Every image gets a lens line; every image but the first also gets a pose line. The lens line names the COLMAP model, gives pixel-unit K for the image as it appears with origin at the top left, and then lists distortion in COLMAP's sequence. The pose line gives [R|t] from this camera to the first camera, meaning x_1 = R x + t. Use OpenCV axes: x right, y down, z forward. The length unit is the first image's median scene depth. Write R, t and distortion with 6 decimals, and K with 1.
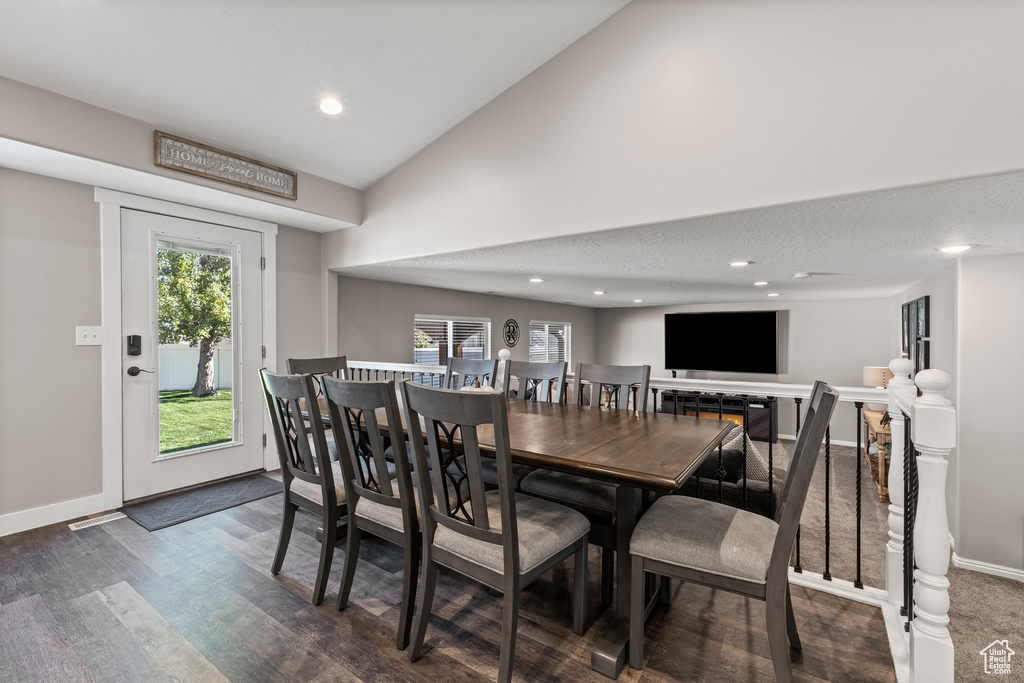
lens RADIAL K [[438.9, 0, 515.4], [0, 438.9, 335.2], [0, 0, 1]] dist [0.007814, -0.000549]
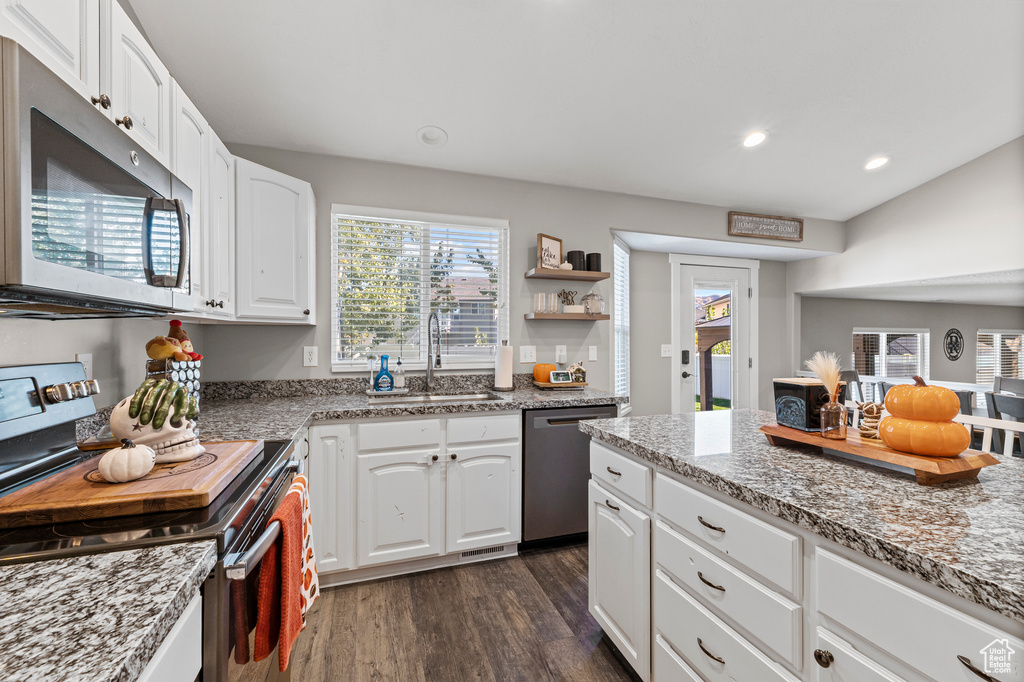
lens RADIAL K [[438.9, 0, 519.4], [0, 438.9, 336.5], [0, 0, 1]] dist [0.007814, -0.000549]
pose [[0.809374, 0.003724, -0.587281, -0.374395], [-0.003878, 0.999992, 0.000997, -0.036384], [0.587280, 0.001471, 0.809382, -0.409124]]
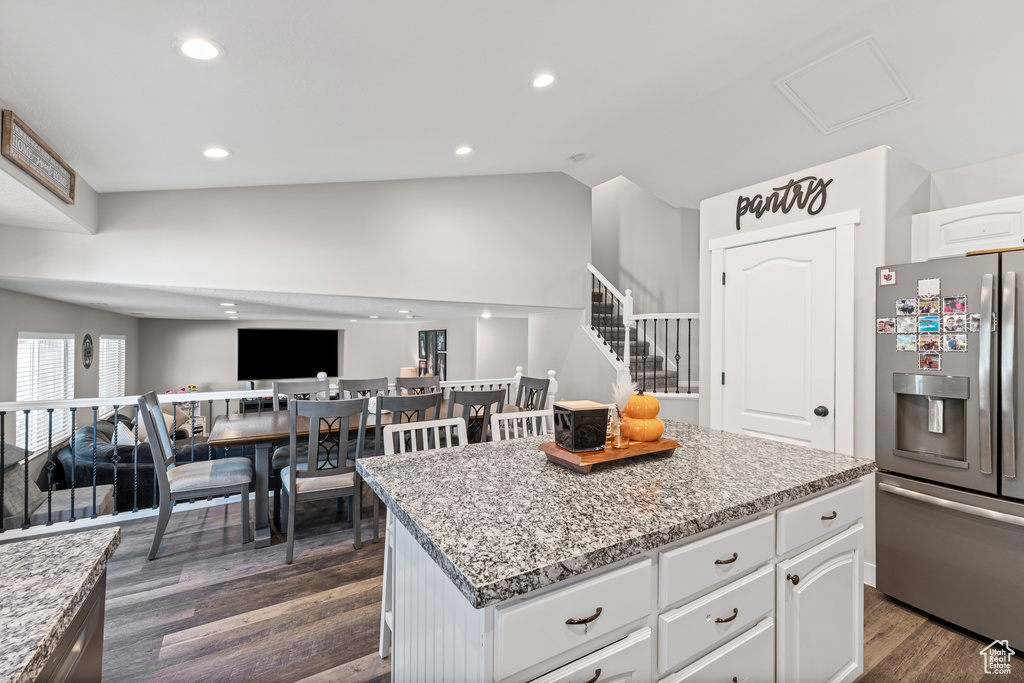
lens RADIAL K [[438.9, 0, 507.7], [0, 438.9, 337.4], [0, 0, 1]] dist [0.007814, -0.000549]
pose [[0.422320, 0.004538, 0.906435, -0.809025], [-0.003477, 0.999988, -0.003387, -0.060086], [-0.906440, -0.001721, 0.422331, -0.058729]]
